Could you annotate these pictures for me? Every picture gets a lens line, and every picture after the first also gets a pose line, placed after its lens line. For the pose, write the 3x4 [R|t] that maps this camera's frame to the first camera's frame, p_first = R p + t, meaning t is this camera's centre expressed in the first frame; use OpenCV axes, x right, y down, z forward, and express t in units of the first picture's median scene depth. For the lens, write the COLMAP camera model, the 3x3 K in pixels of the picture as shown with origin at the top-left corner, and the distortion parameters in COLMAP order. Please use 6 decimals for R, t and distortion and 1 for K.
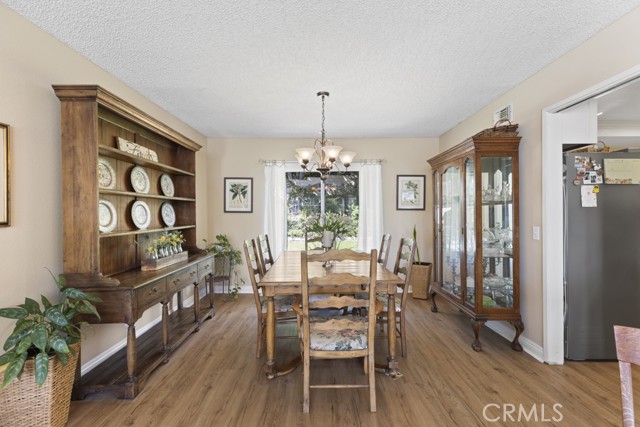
lens RADIAL K [[289.1, 0, 319.2], [0, 289.1, 197.2], [0, 0, 1]] dist [-0.000374, -0.000170]
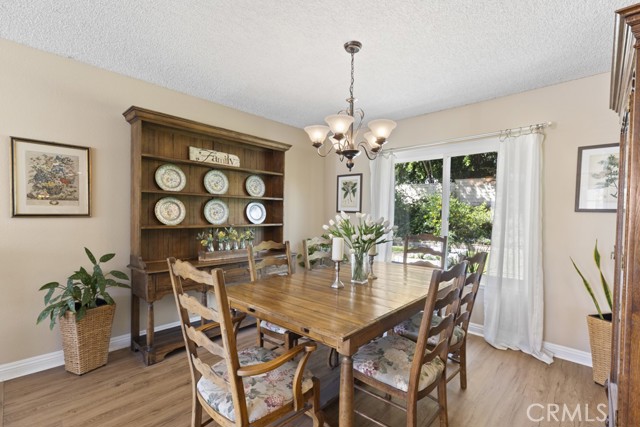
lens RADIAL K [[286.9, 0, 320.9], [0, 286.9, 209.7], [0, 0, 1]] dist [0.004613, 0.000108]
pose [[0.731239, 0.008553, -0.682068, 0.373807], [0.017398, 0.999362, 0.031185, 0.018515], [0.681900, -0.034670, 0.730623, 0.355855]]
